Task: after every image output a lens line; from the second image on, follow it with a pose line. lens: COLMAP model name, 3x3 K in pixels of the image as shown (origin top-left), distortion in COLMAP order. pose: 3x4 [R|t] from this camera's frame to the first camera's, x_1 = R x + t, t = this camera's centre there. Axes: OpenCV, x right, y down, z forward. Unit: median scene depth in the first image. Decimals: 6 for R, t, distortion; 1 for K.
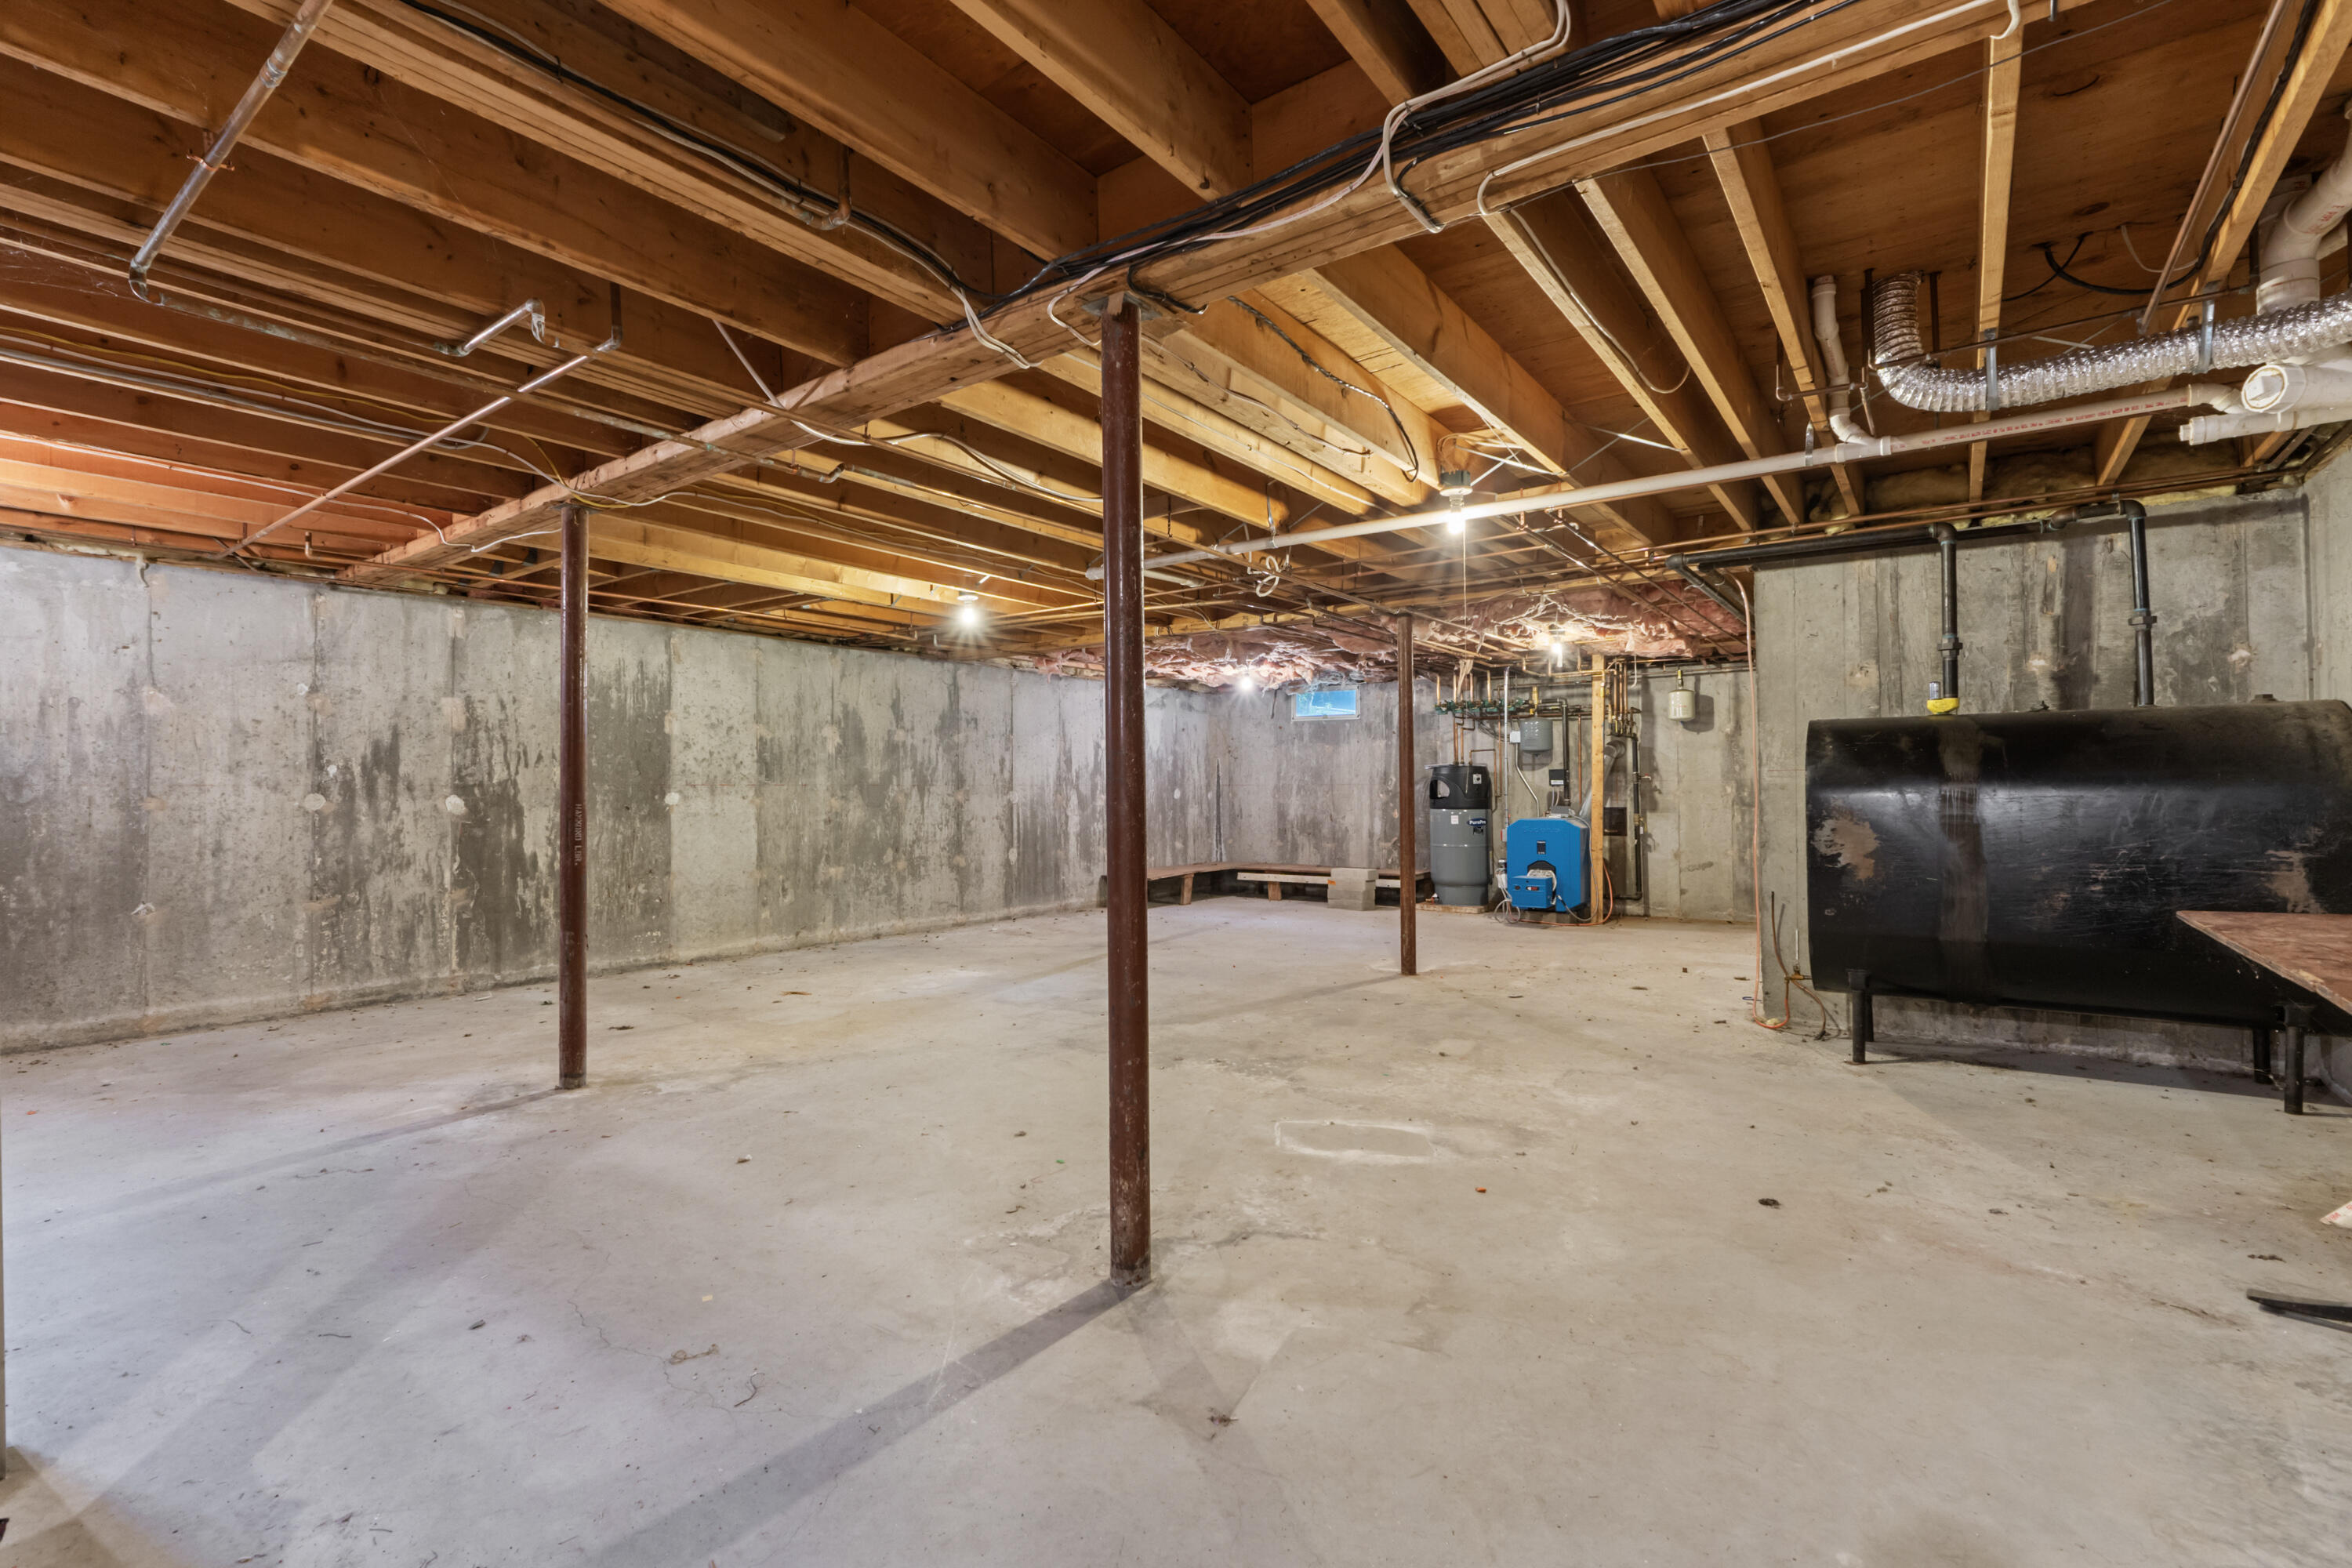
lens RADIAL K [[1008.8, 0, 1180.1], [0, 1008.8, 769.6], [0, 0, 1]] dist [-0.008755, 0.001175]
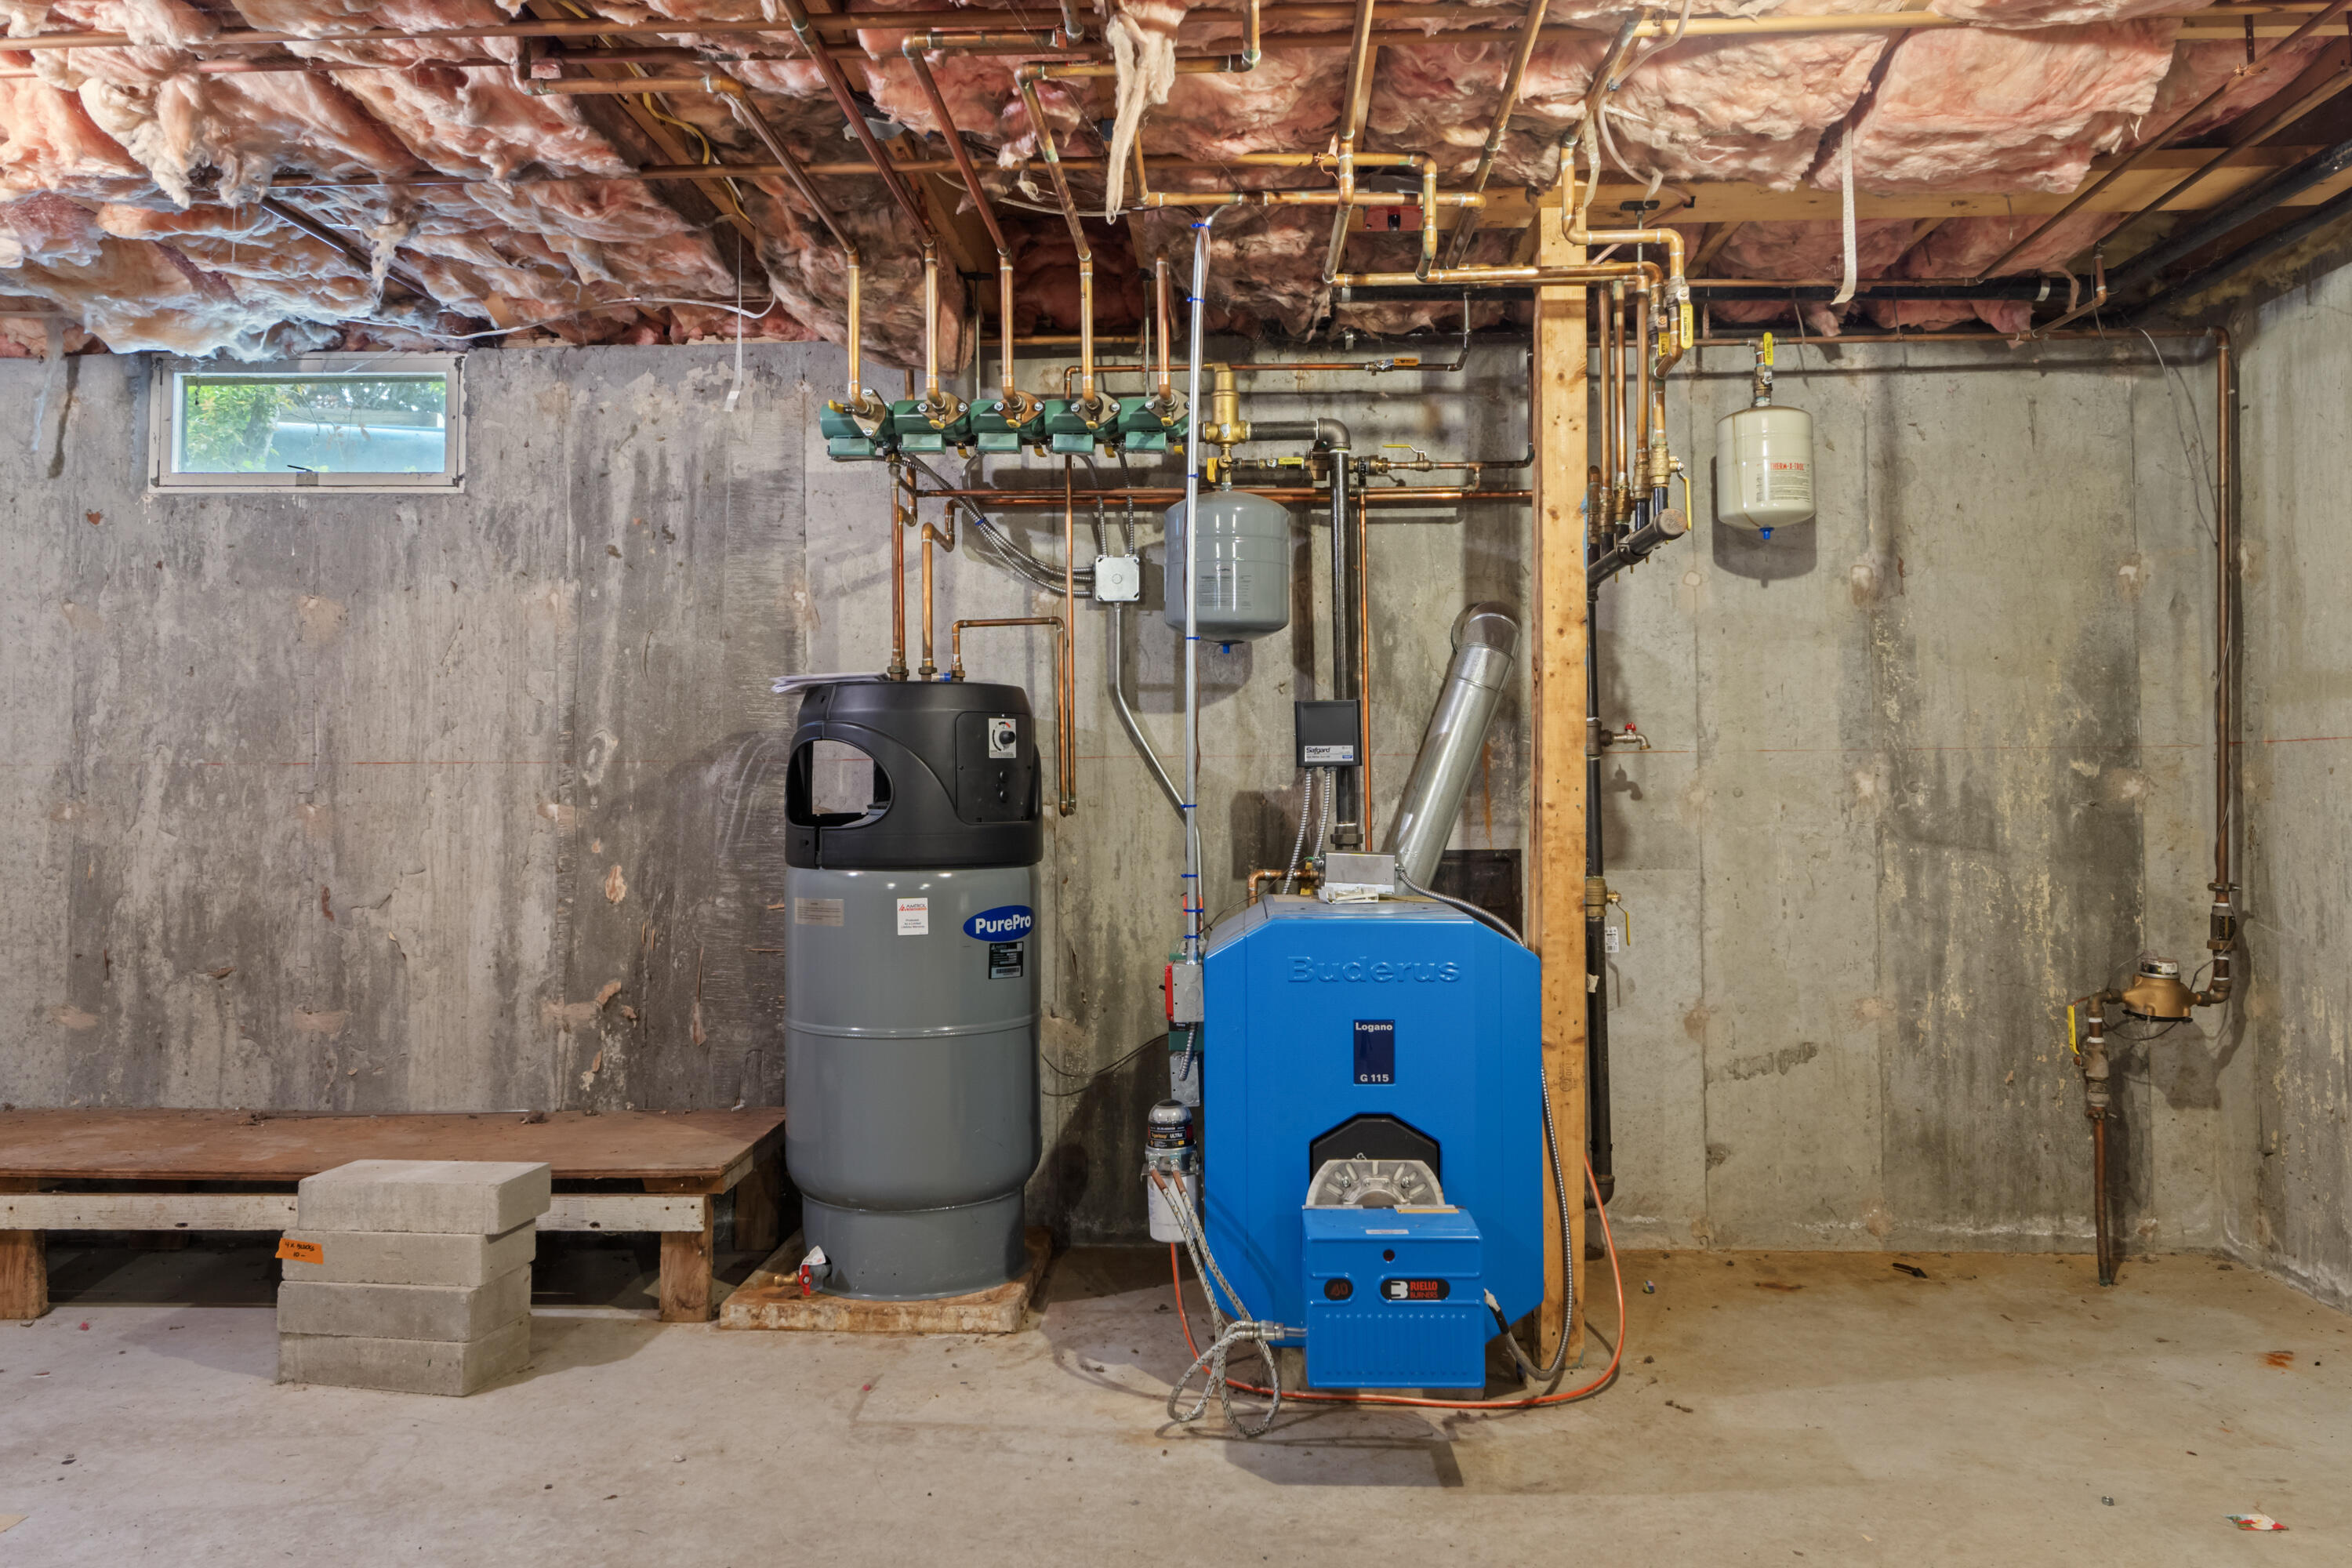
lens RADIAL K [[1643.6, 0, 1182.7], [0, 1643.6, 762.4], [0, 0, 1]] dist [0.003715, 0.001700]
pose [[0.830291, 0.011227, 0.557217, 0.113954], [-0.011099, 0.999932, -0.003608, 0.015560], [-0.557219, -0.003189, 0.830359, 0.639679]]
